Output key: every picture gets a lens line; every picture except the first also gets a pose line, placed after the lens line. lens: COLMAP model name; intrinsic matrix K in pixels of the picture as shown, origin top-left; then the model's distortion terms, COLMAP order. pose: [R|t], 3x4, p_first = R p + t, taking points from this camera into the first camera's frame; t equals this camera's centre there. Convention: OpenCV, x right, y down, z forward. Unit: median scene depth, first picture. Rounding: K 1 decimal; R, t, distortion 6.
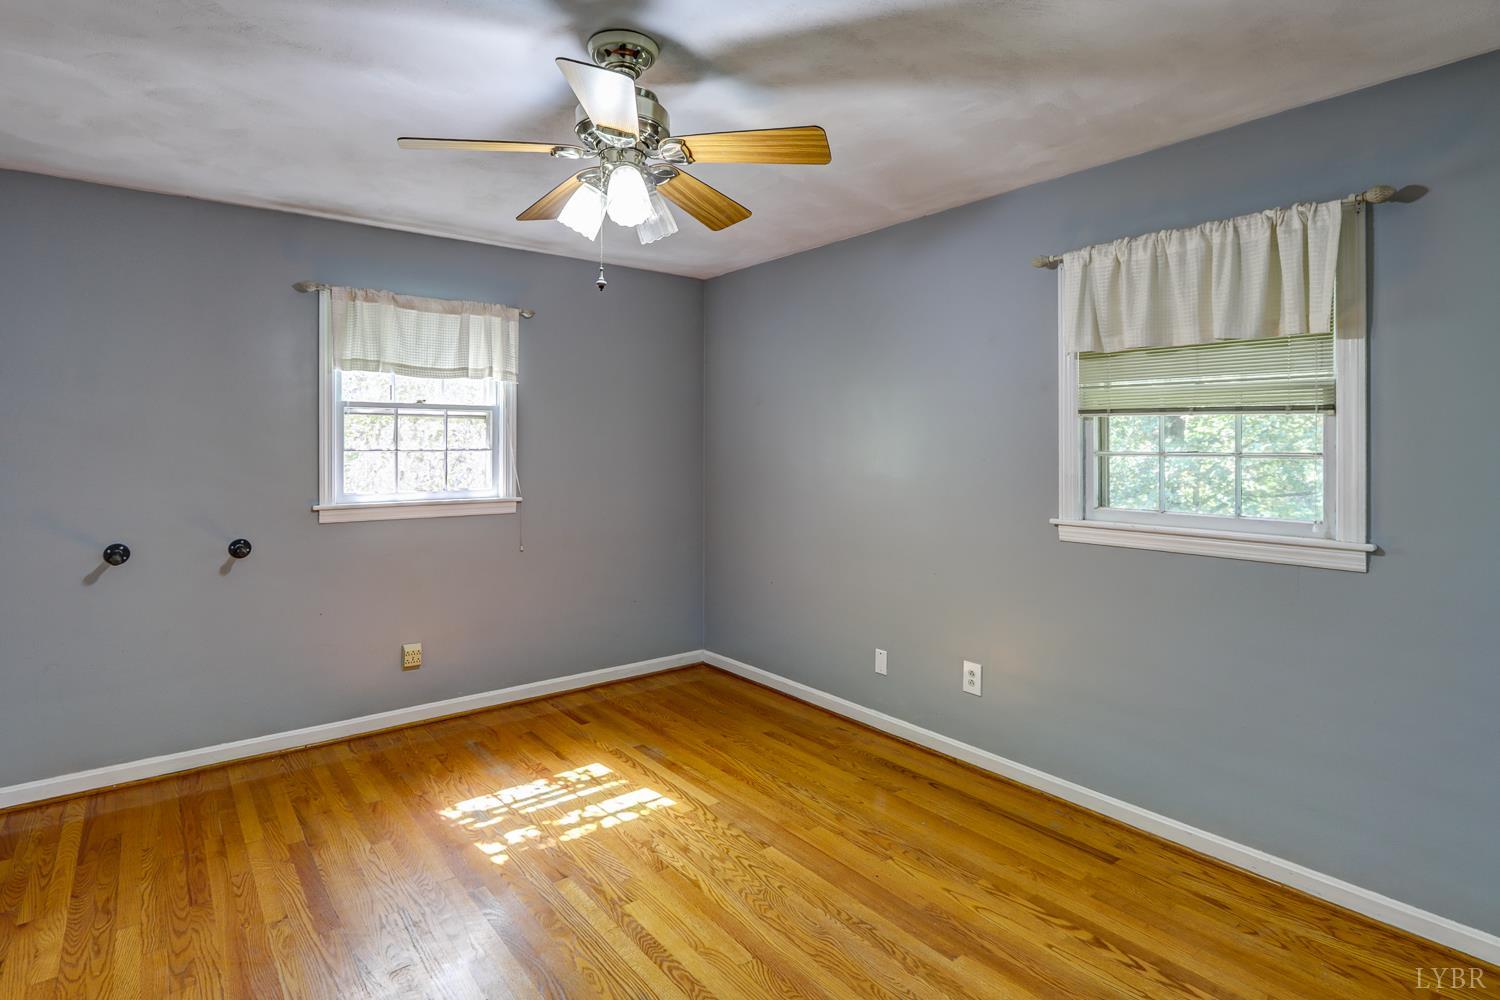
lens RADIAL K [[783.3, 0, 747.1], [0, 783.3, 430.8], [0, 0, 1]] dist [-0.003195, -0.000575]
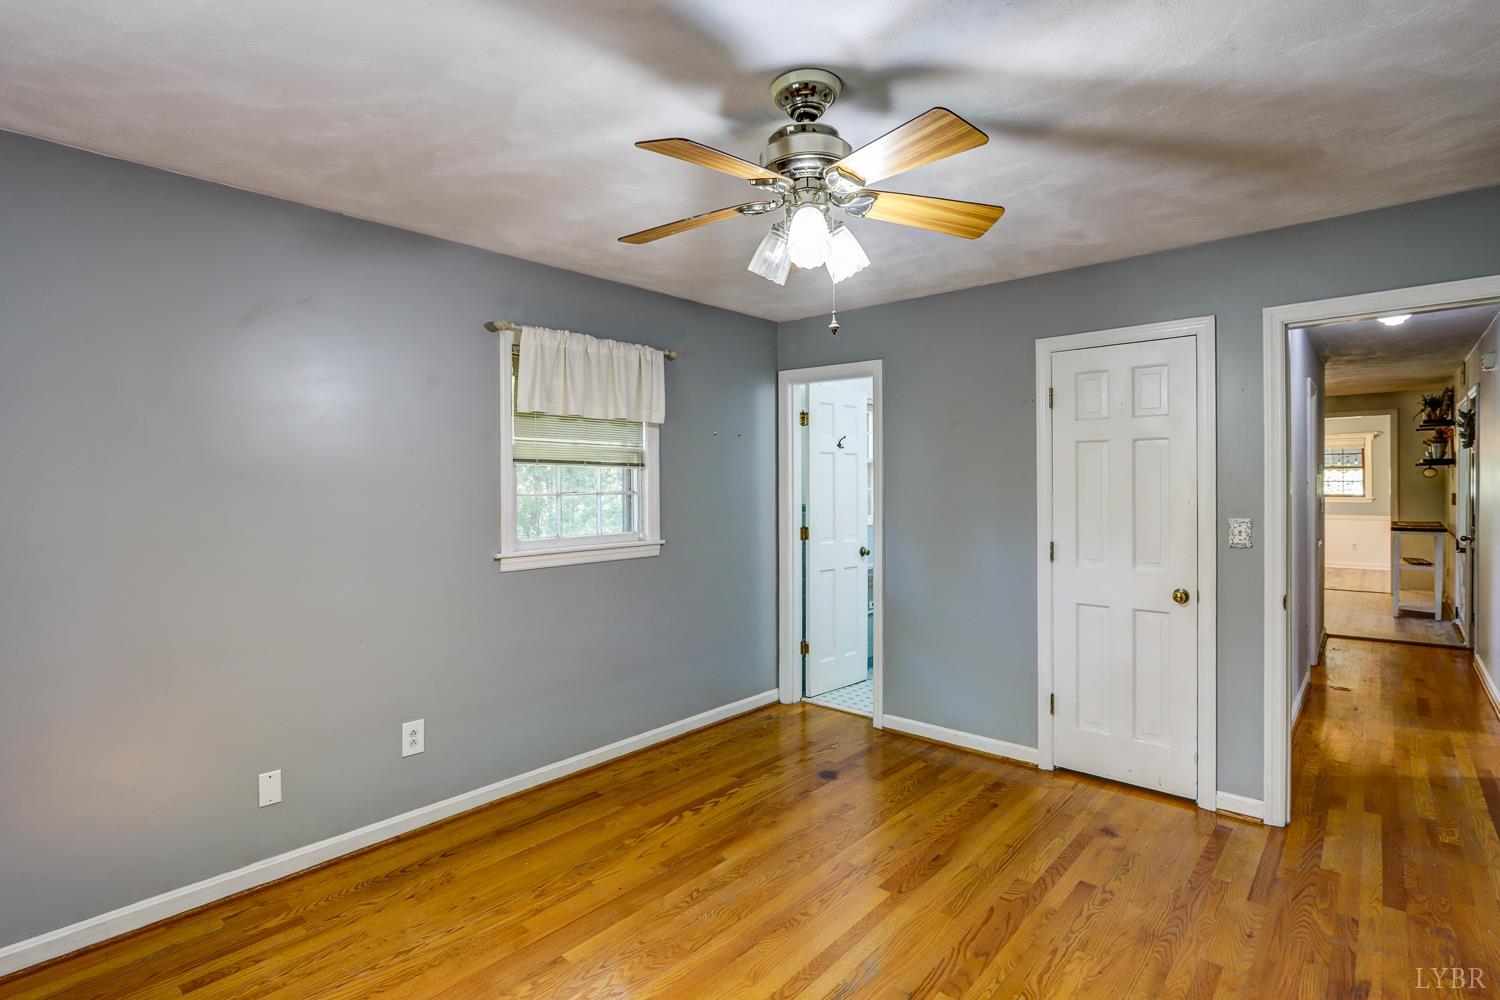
lens RADIAL K [[719.1, 0, 756.4], [0, 719.1, 475.0], [0, 0, 1]] dist [-0.012202, 0.000123]
pose [[-0.194180, 0.013247, 0.980876, -0.827531], [-0.009162, 0.999841, -0.015317, 0.013642], [-0.980923, -0.011961, -0.194028, 0.995452]]
